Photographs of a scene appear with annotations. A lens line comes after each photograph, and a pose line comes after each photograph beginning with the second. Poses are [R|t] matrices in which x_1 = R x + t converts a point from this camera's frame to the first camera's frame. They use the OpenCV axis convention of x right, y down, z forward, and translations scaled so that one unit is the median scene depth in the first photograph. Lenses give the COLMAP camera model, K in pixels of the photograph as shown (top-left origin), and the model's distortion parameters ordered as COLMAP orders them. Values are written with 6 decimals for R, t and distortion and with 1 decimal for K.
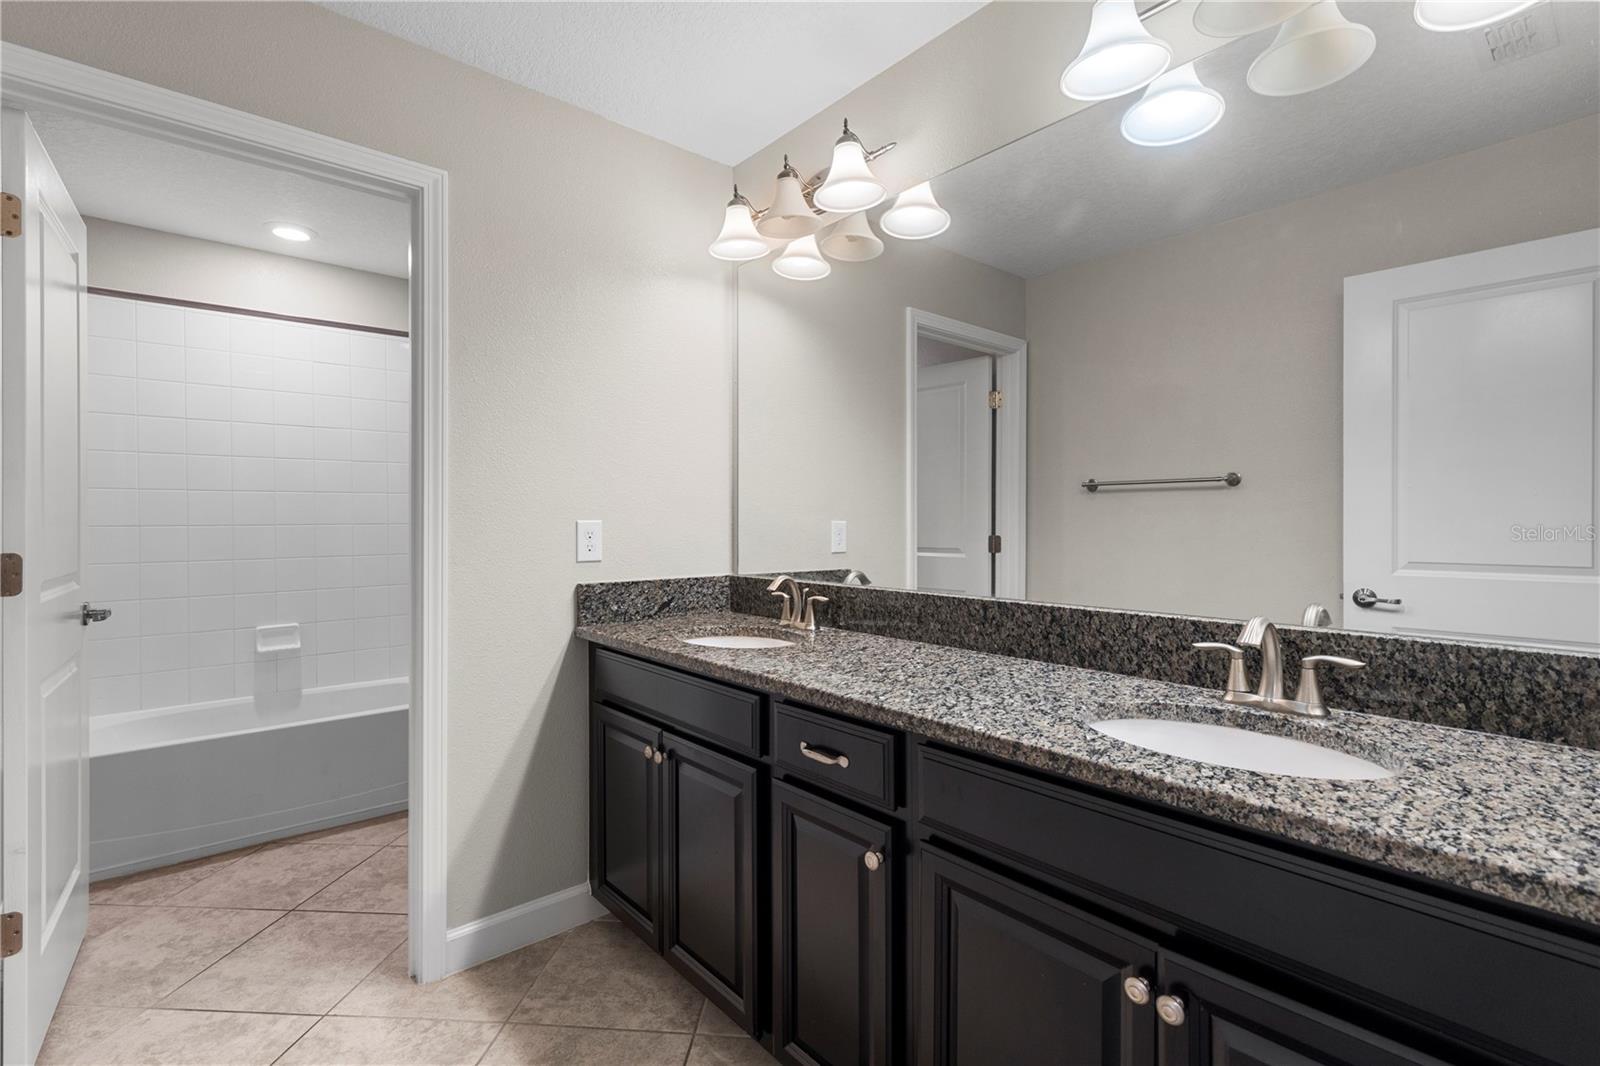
lens RADIAL K [[553.6, 0, 800.8], [0, 553.6, 526.7], [0, 0, 1]] dist [-0.009545, -0.000008]
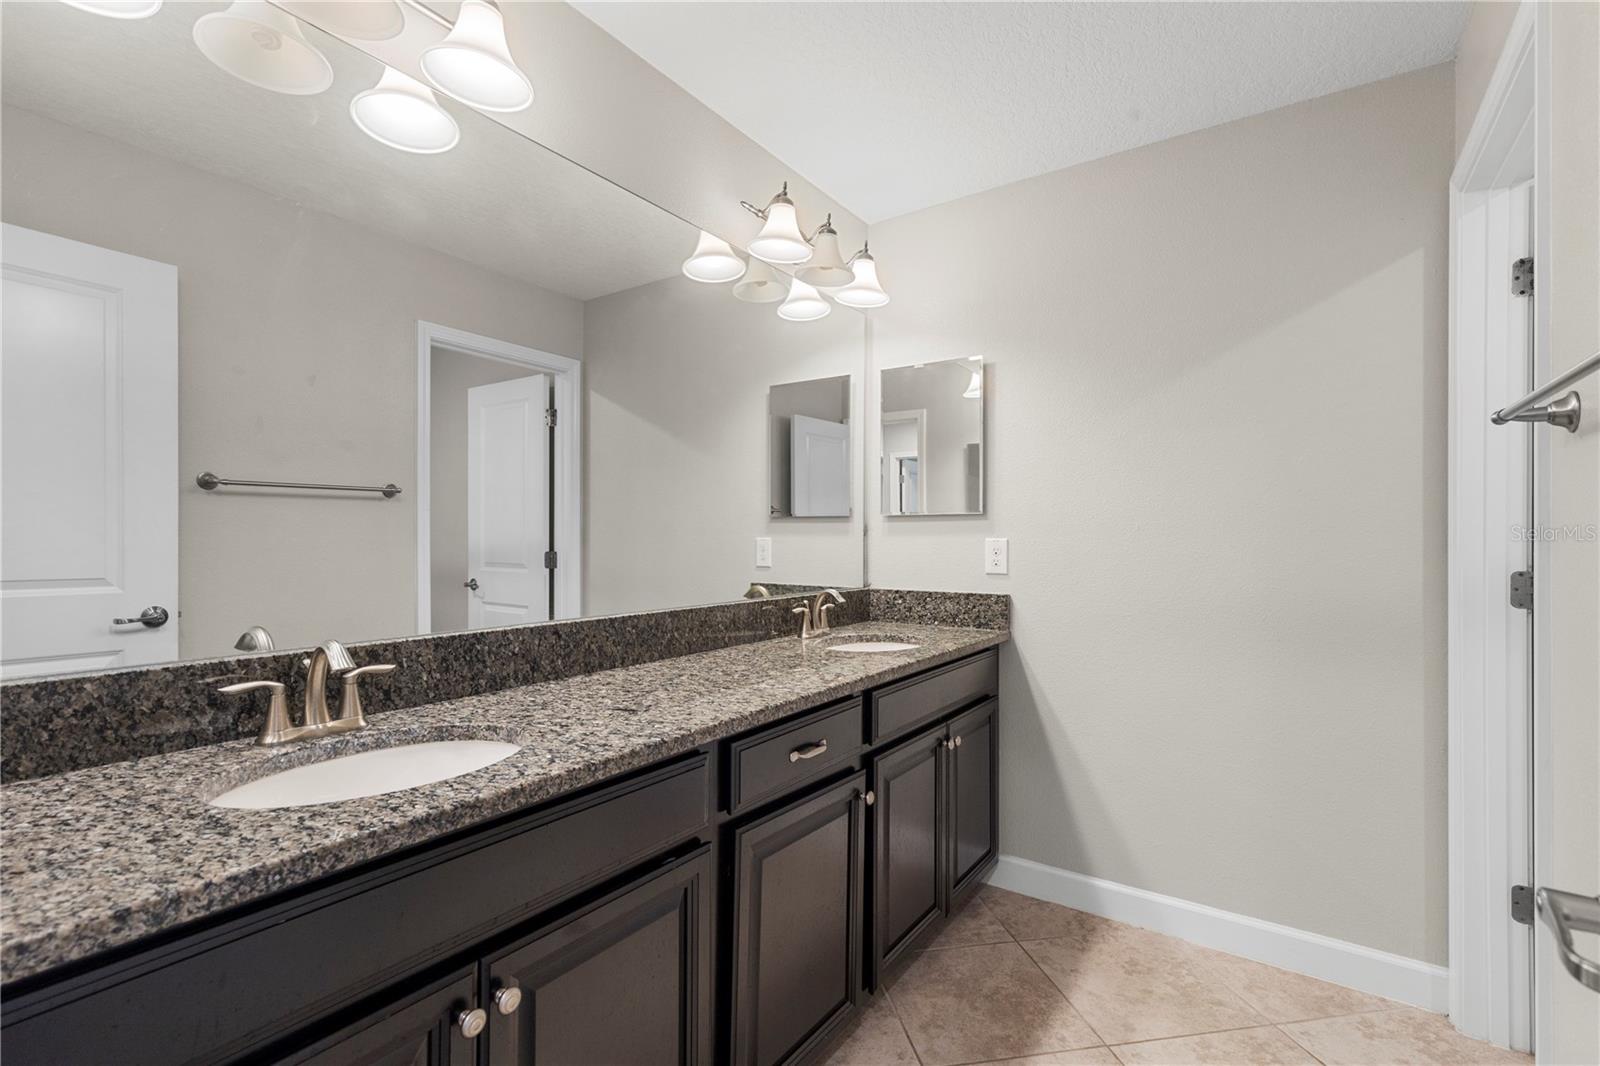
lens RADIAL K [[721.0, 0, 799.9], [0, 721.0, 539.0], [0, 0, 1]] dist [-0.056807, -0.000056]
pose [[-0.128115, -0.001059, 0.991759, -0.834995], [0.000965, 0.999999, 0.001193, -0.005886], [-0.991759, 0.001110, -0.128114, 0.734674]]
